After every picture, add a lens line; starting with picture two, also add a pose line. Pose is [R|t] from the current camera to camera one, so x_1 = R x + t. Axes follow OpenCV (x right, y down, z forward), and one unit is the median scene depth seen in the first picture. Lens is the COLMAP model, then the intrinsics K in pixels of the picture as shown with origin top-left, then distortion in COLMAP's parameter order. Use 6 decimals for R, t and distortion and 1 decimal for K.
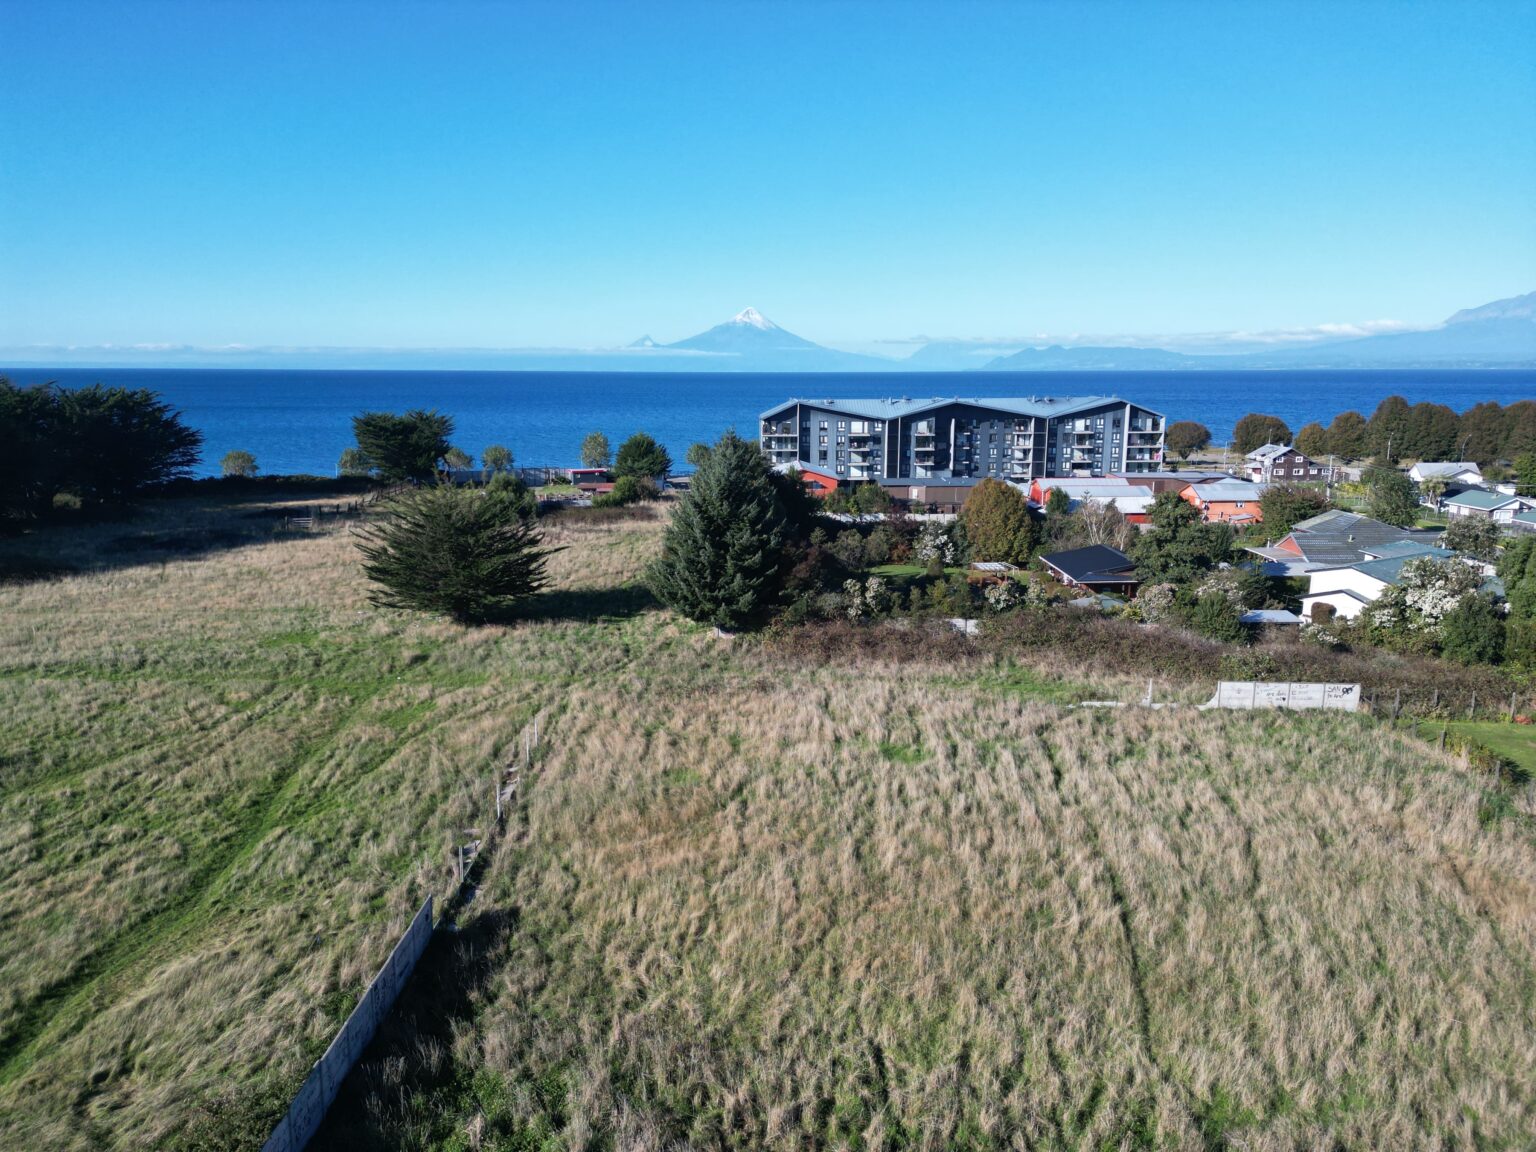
lens RADIAL K [[1068.1, 0, 771.0], [0, 1068.1, 578.7], [0, 0, 1]] dist [0.096754, -0.102150]
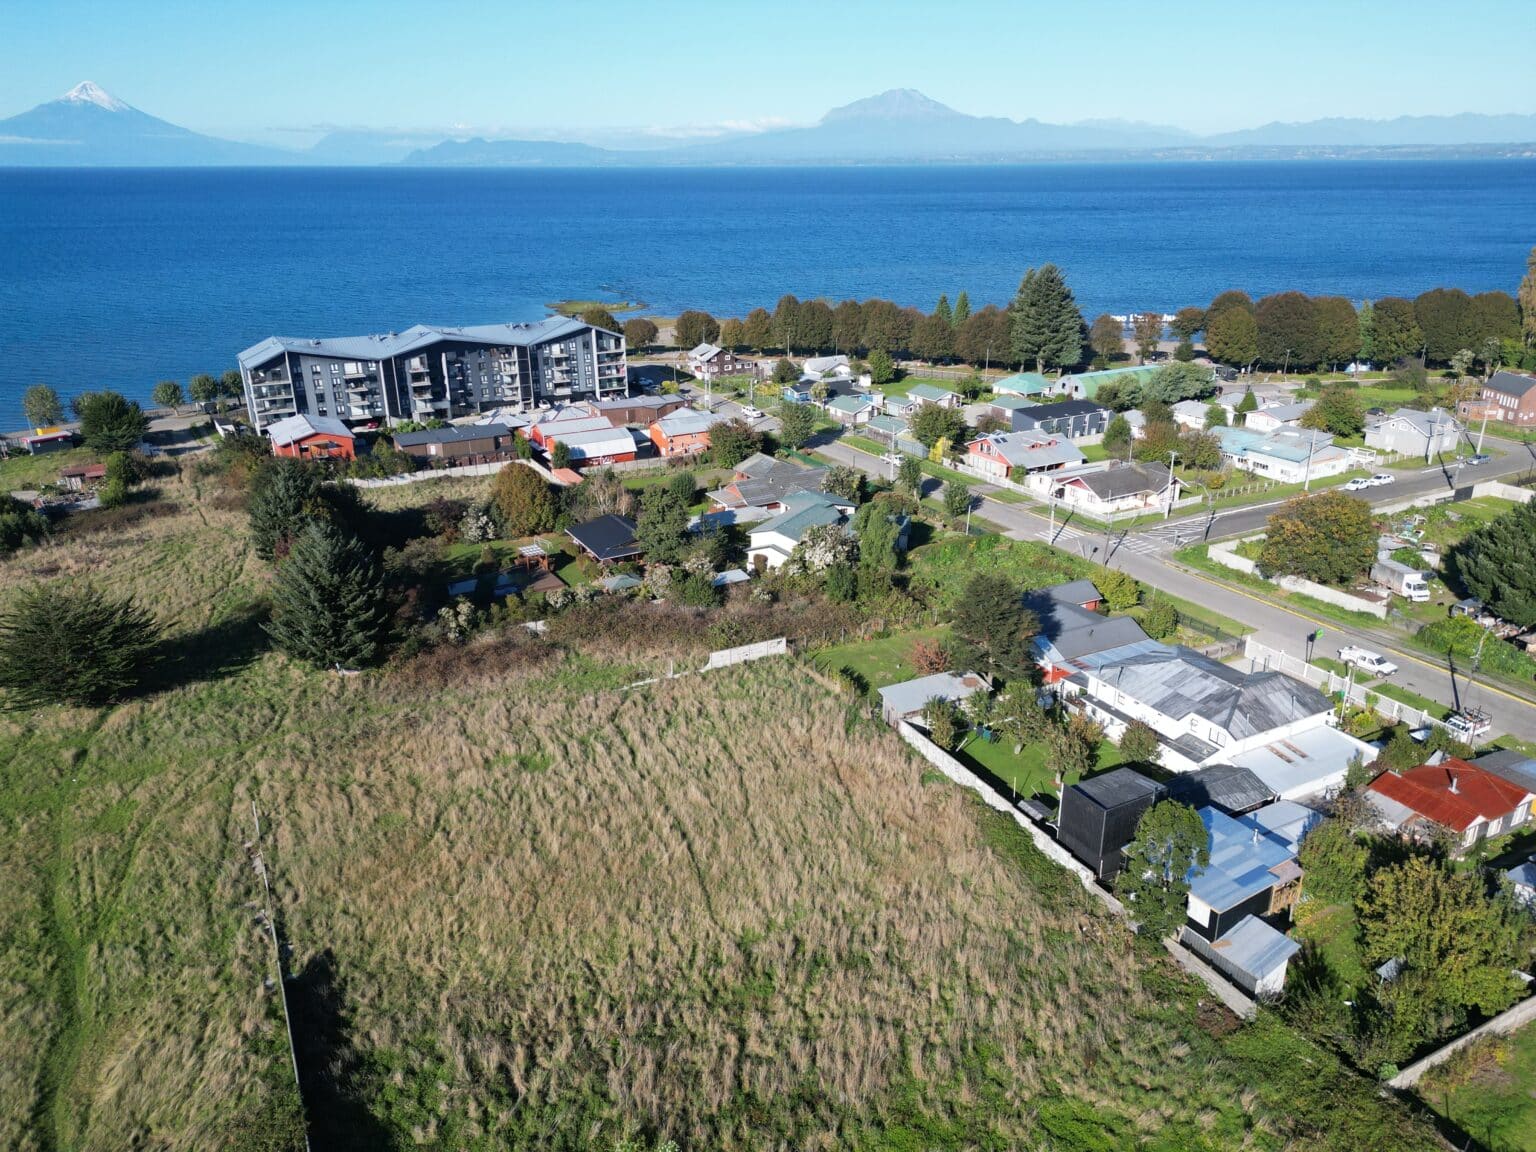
lens RADIAL K [[1071.9, 0, 768.0], [0, 1071.9, 576.0], [0, 0, 1]] dist [0.095706, -0.091827]
pose [[0.879702, -0.176885, 0.441402, -0.203674], [0.099411, 0.976140, 0.193050, -0.338283], [-0.465018, -0.125946, 0.876297, -0.443087]]
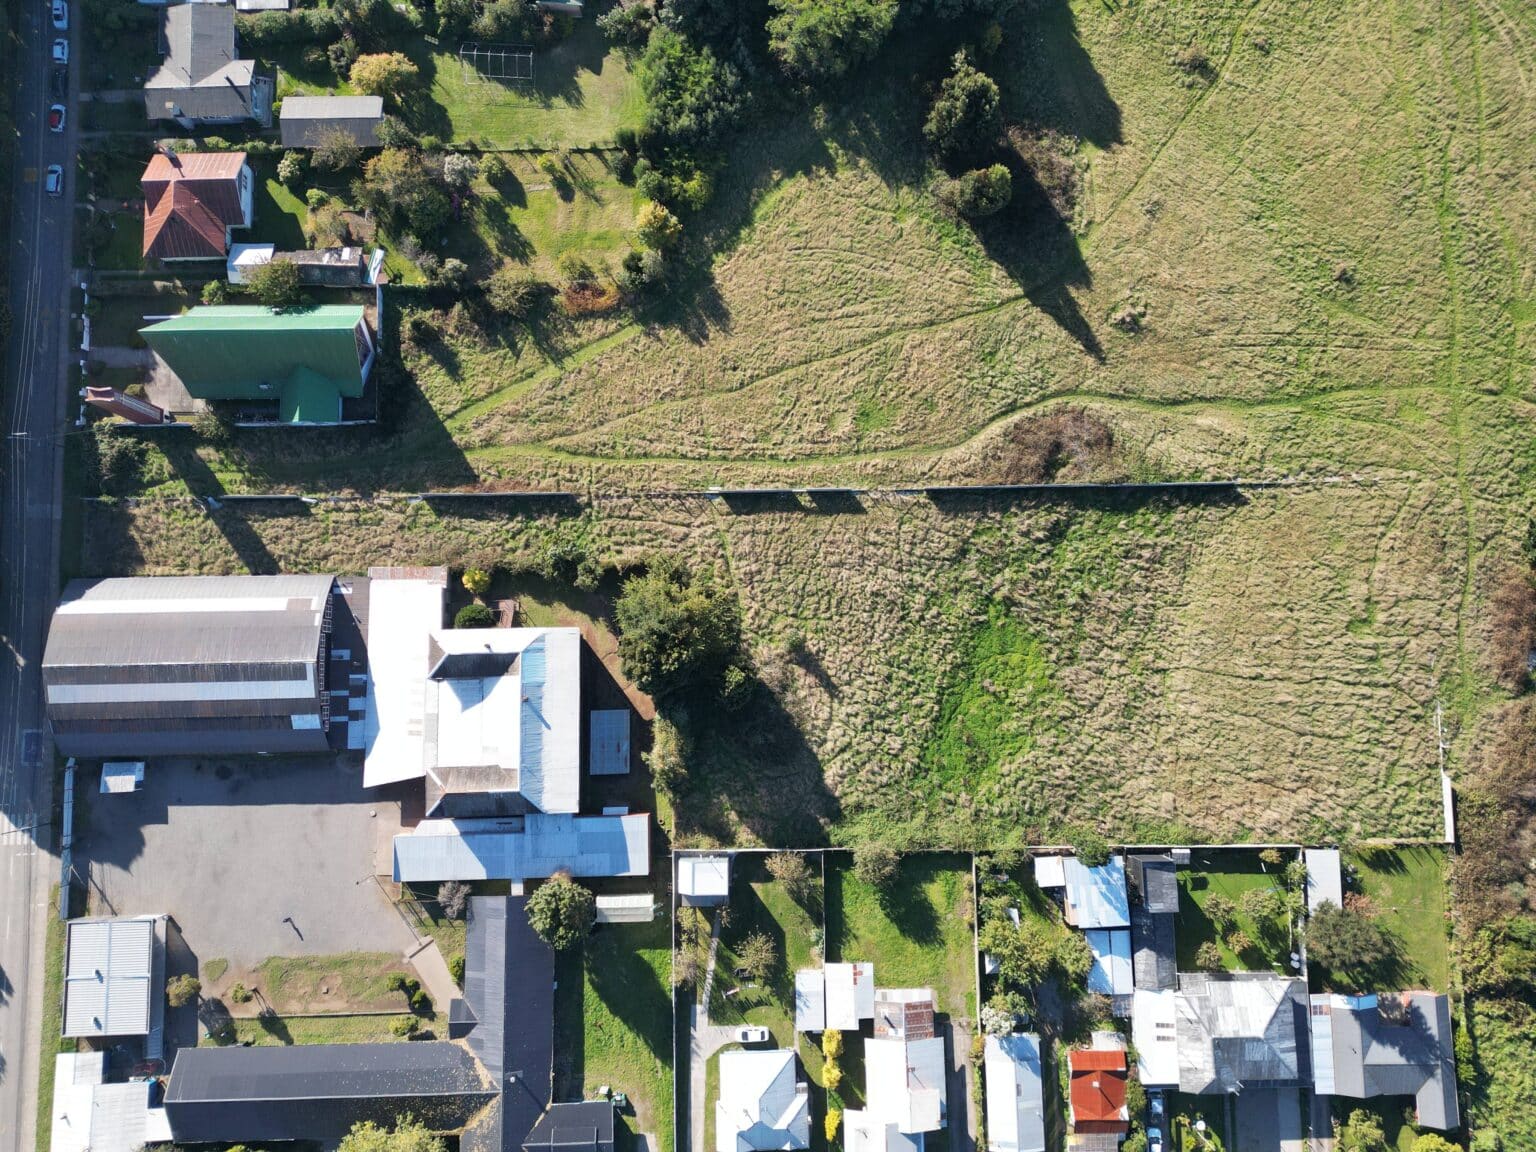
lens RADIAL K [[1068.1, 0, 771.0], [0, 1068.1, 578.7], [0, 0, 1]] dist [0.096754, -0.102150]
pose [[0.022472, 0.994666, -0.100675, 0.222888], [-0.186734, 0.103104, 0.976985, -1.975639], [0.982154, -0.003155, 0.188055, -0.805452]]
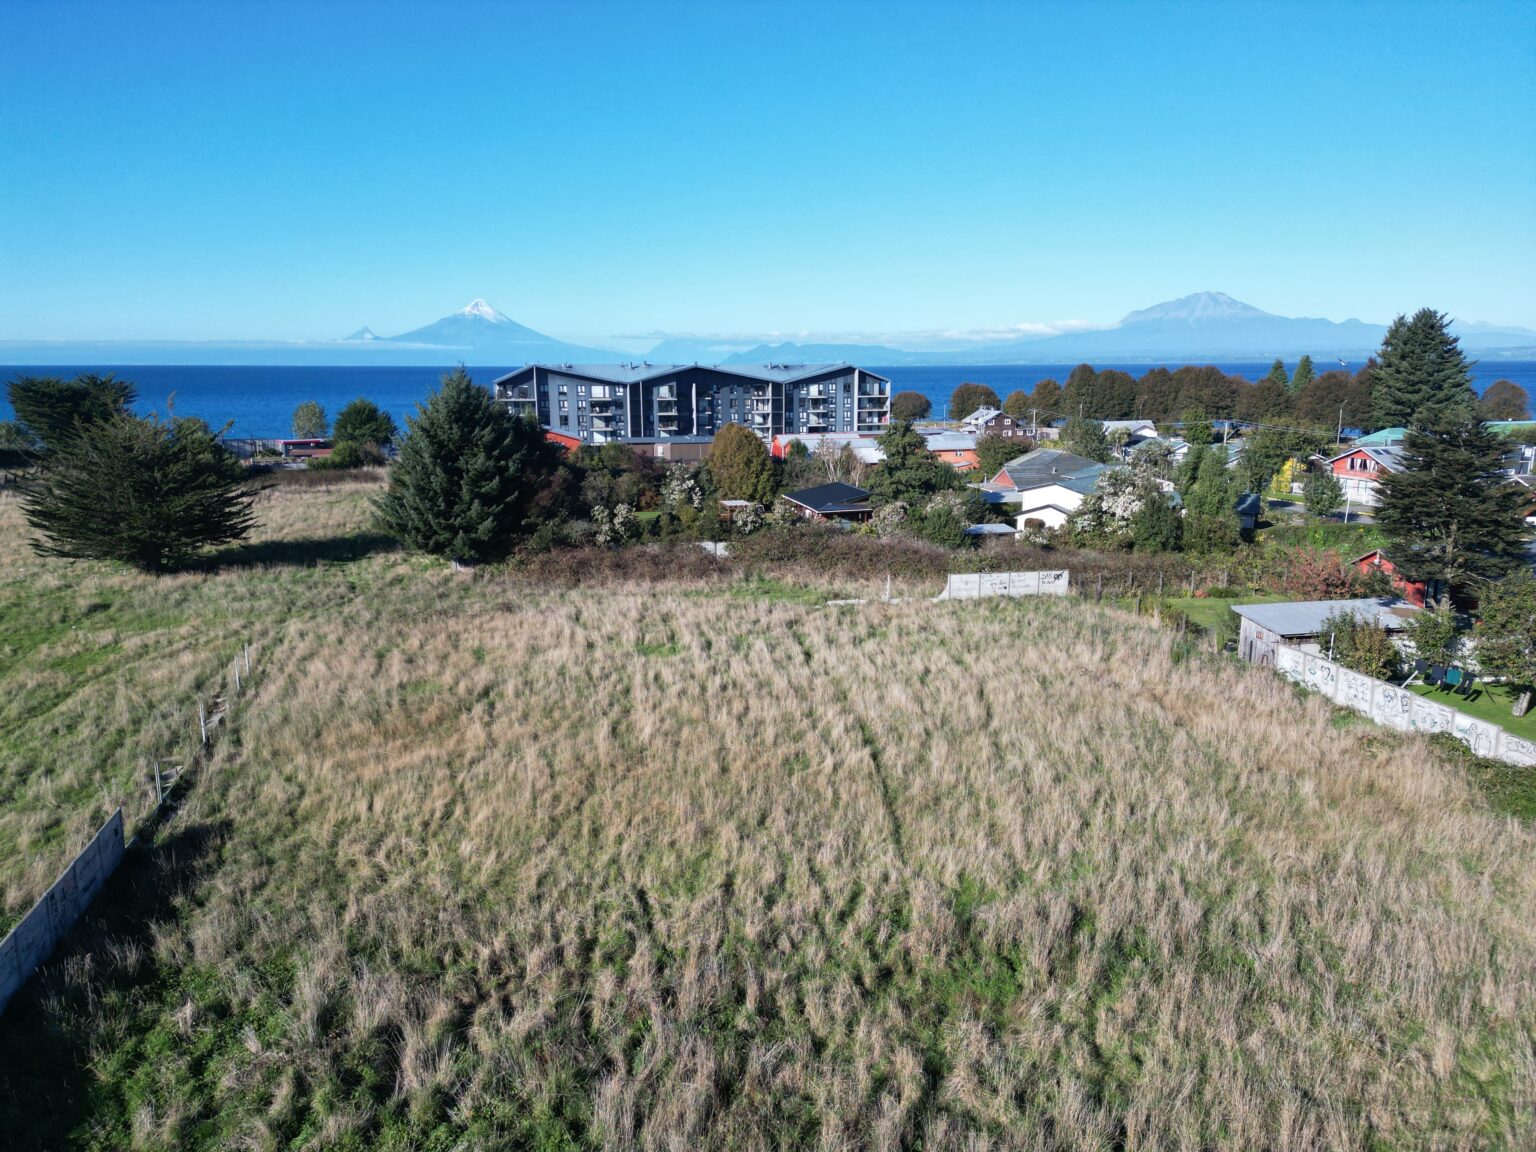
lens RADIAL K [[1068.1, 0, 771.0], [0, 1068.1, 578.7], [0, 0, 1]] dist [0.096754, -0.102150]
pose [[0.972109, -0.049145, 0.229324, 0.002051], [0.048206, 0.998790, 0.009699, 0.086776], [-0.229523, 0.001626, 0.973302, 0.017011]]
